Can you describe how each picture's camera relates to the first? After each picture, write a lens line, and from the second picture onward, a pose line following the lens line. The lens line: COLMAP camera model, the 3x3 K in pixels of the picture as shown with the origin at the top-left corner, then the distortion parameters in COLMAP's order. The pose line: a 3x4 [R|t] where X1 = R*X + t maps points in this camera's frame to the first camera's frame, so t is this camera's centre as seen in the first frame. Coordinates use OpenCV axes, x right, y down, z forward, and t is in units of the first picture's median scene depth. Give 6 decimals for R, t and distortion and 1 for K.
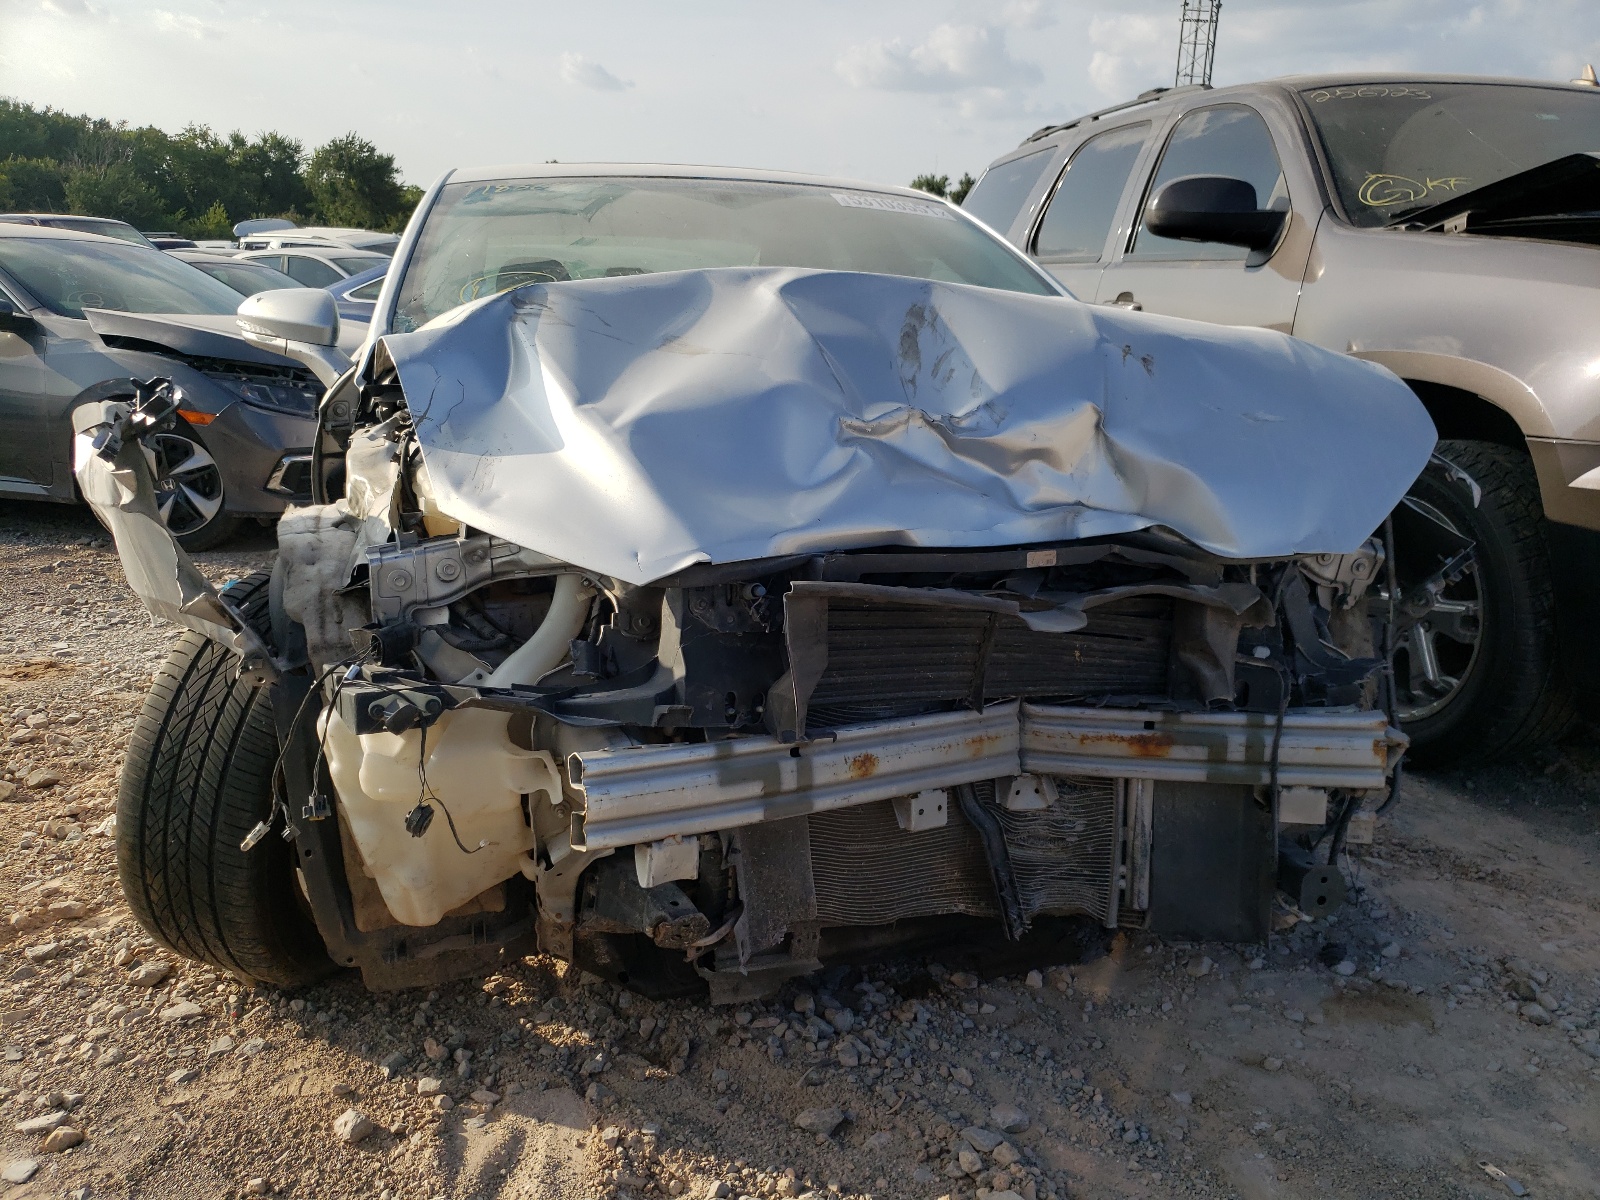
lens RADIAL K [[1290.2, 0, 830.7], [0, 1290.2, 599.1], [0, 0, 1]] dist [0.018484, 0.007252]
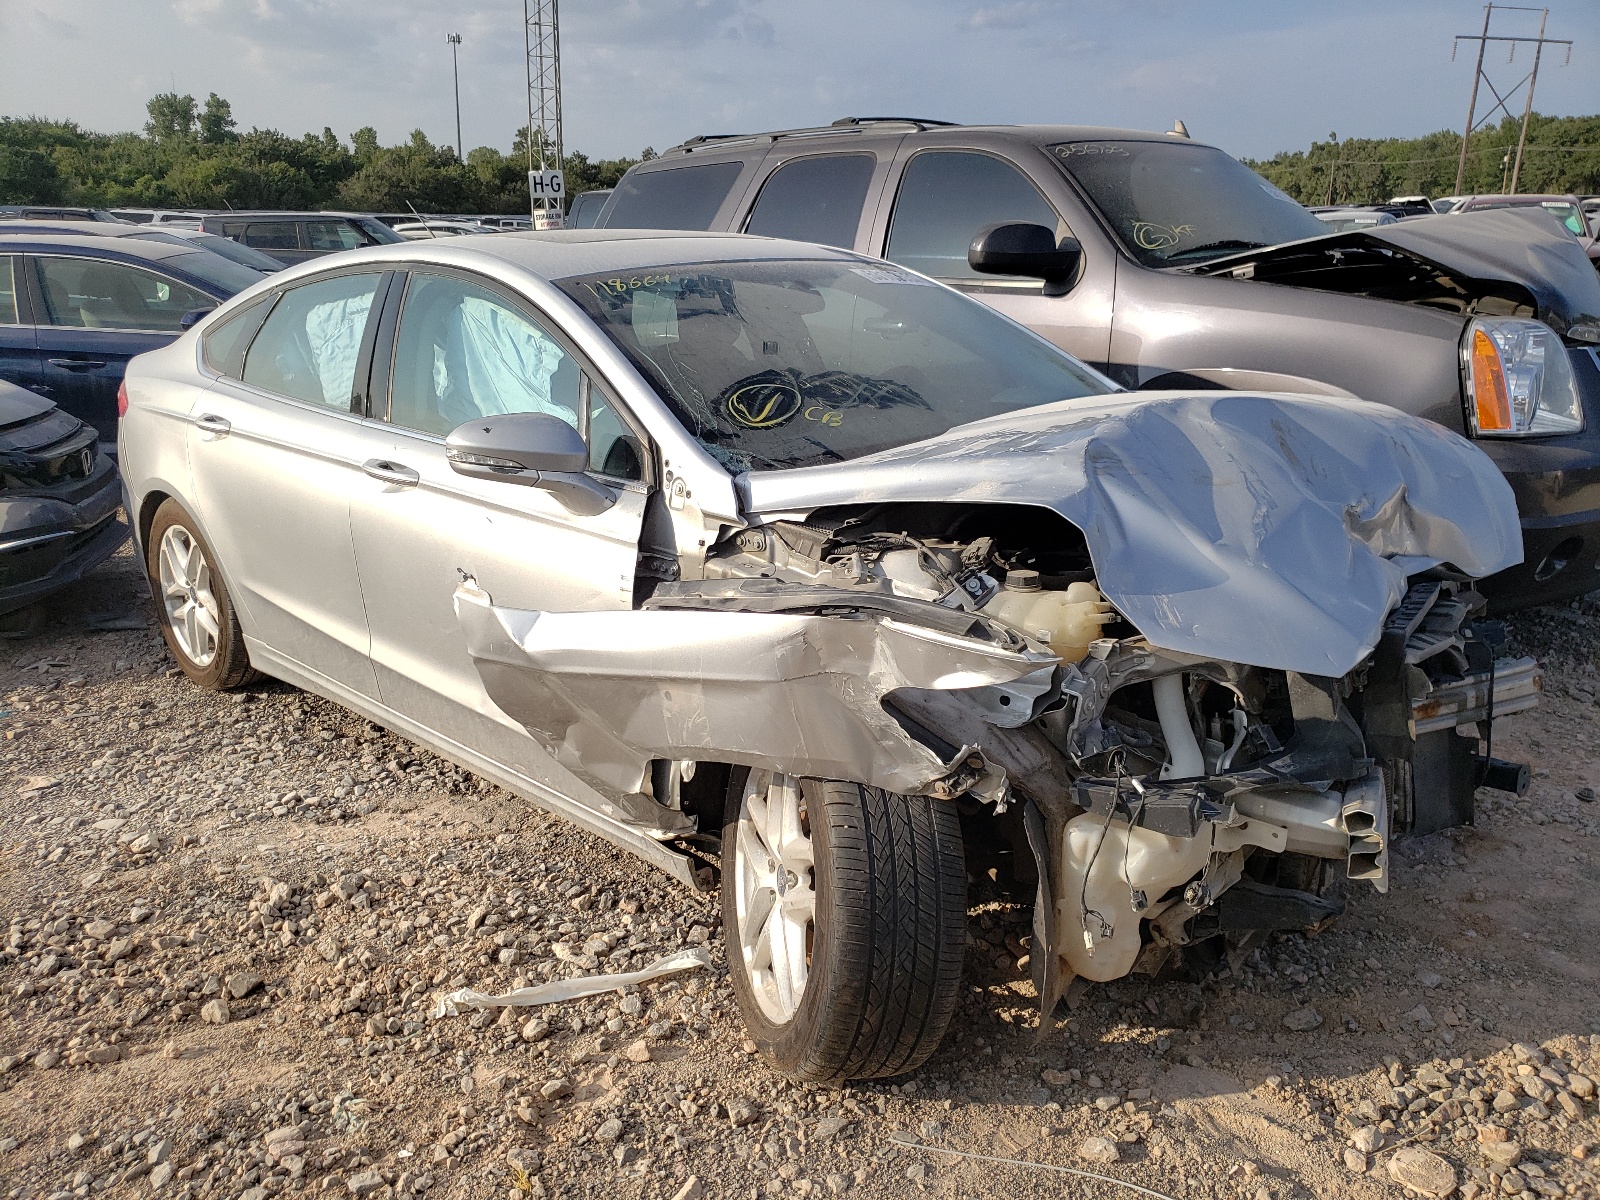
lens RADIAL K [[1290.2, 0, 830.7], [0, 1290.2, 599.1], [0, 0, 1]] dist [0.018484, 0.007252]
pose [[0.862520, -0.165062, 0.478345, -0.588238], [0.138006, 0.986199, 0.091464, -0.136811], [-0.486841, -0.012876, 0.873396, 0.034586]]
